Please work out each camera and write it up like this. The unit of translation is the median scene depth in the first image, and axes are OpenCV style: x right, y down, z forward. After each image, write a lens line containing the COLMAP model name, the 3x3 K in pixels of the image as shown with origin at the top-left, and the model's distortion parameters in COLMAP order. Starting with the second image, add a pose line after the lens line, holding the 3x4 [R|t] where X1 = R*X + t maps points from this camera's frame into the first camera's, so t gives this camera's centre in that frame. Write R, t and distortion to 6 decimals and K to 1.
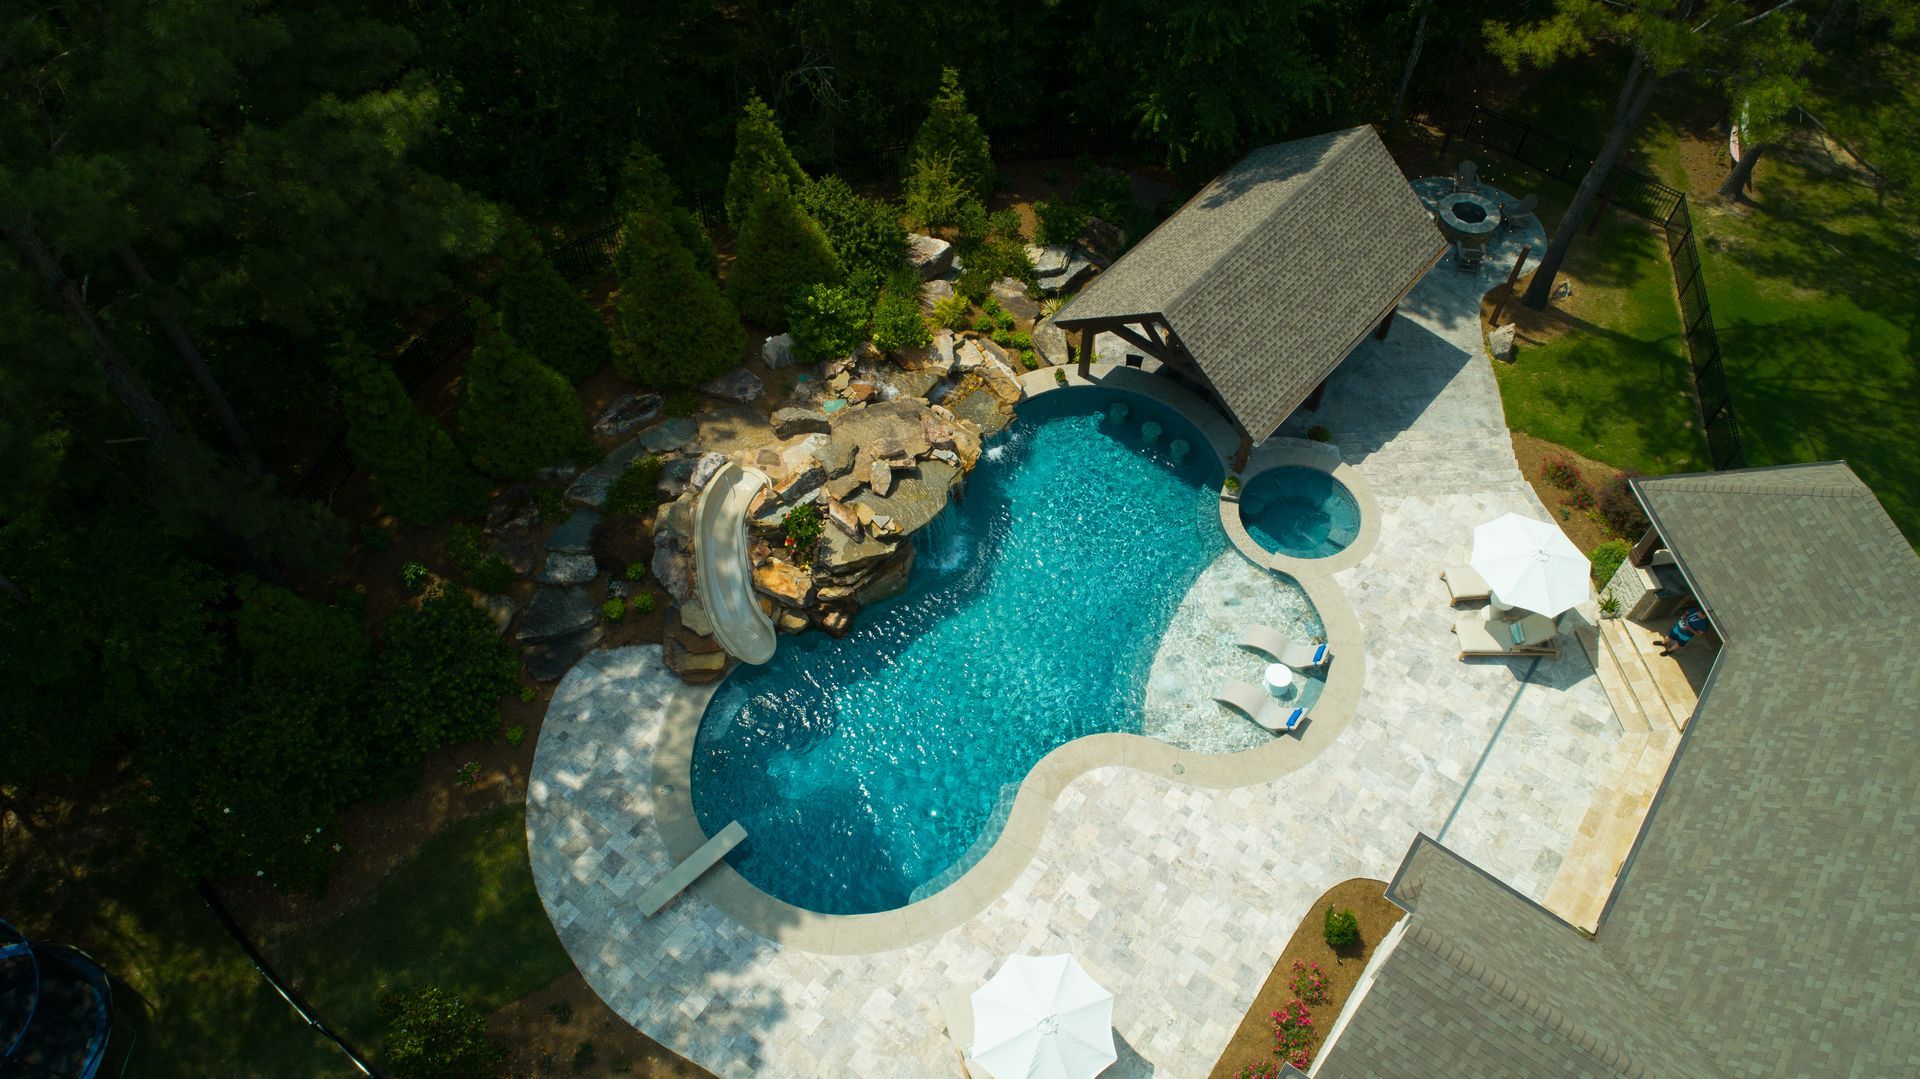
lens RADIAL K [[1273.0, 0, 960.4], [0, 1273.0, 539.3], [0, 0, 1]] dist [-0.005477, 0.002234]
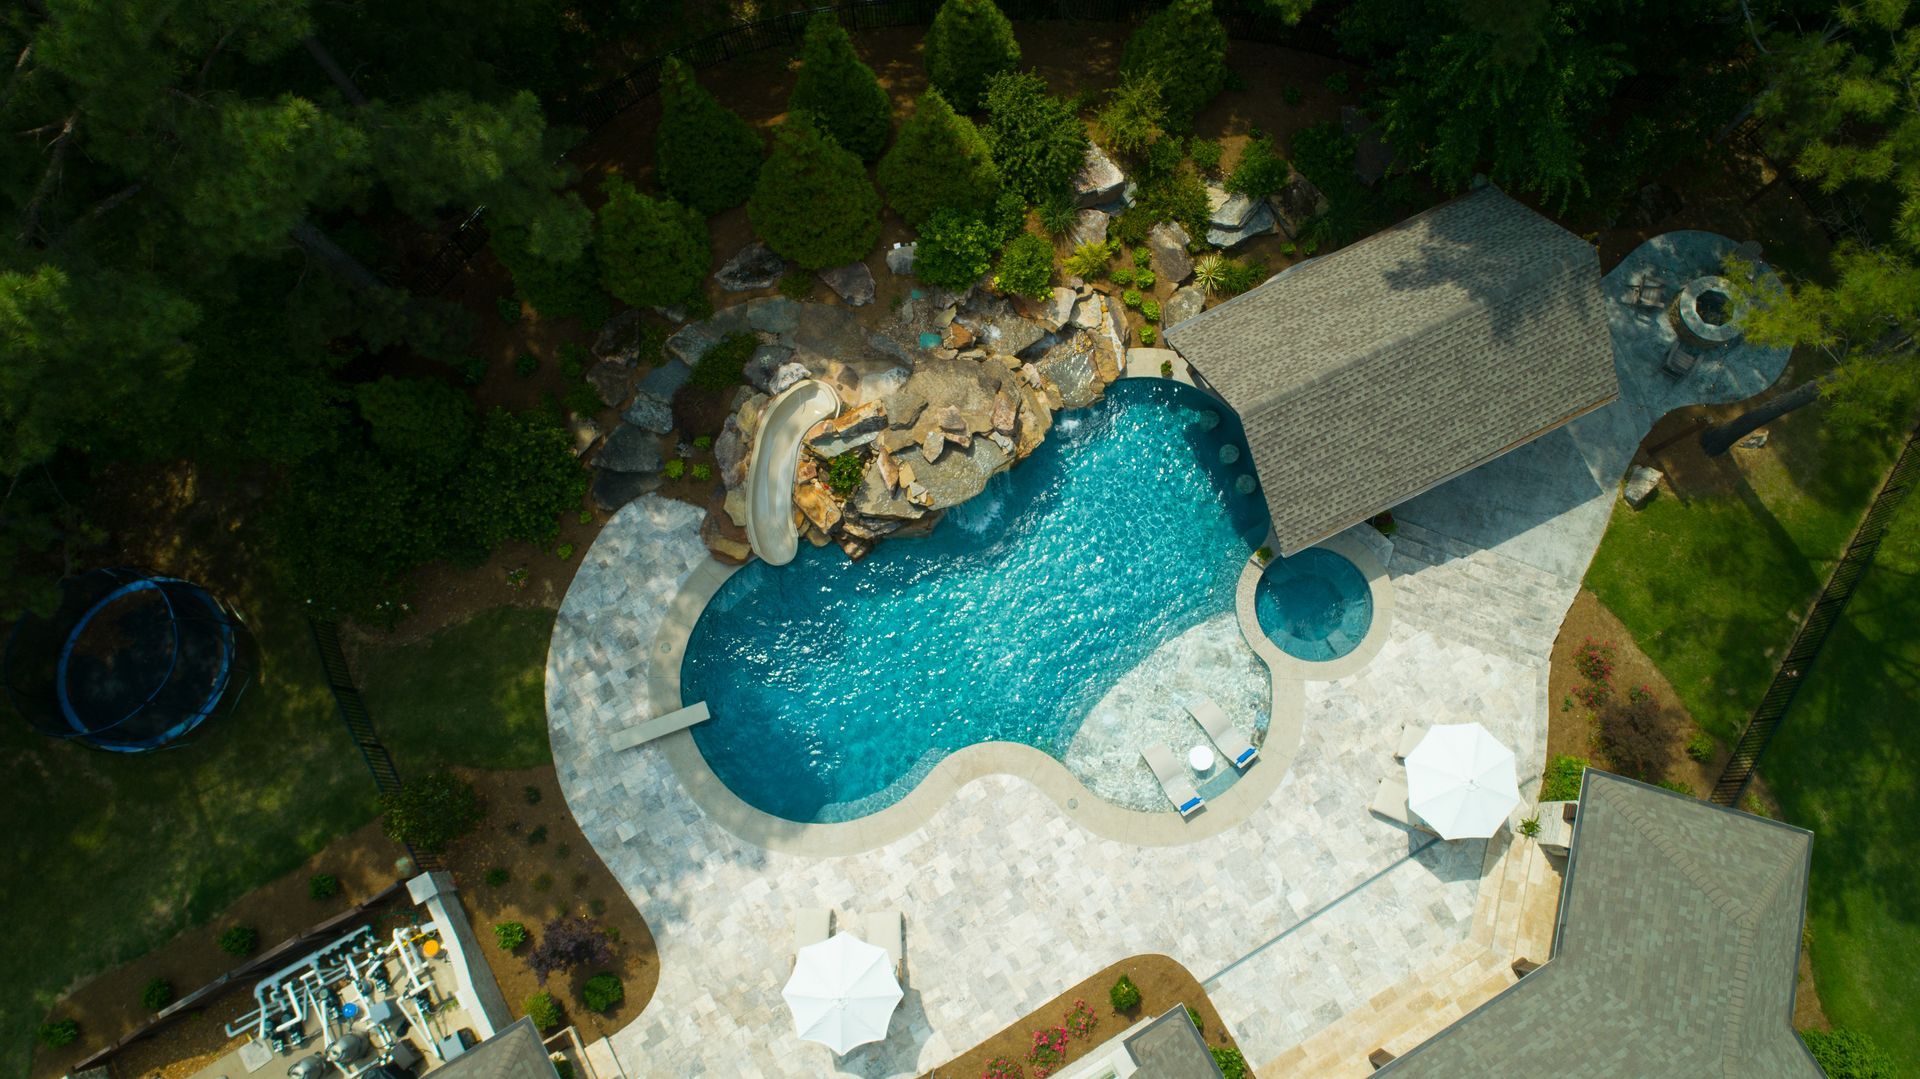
lens RADIAL K [[1273.0, 0, 960.2], [0, 1273.0, 538.6], [0, 0, 1]] dist [-0.005477, 0.002234]
pose [[0.917119, 0.385517, -0.101339, 0.094334], [-0.311944, 0.852404, 0.419642, -0.432742], [0.248161, -0.353249, 0.902015, 0.025752]]
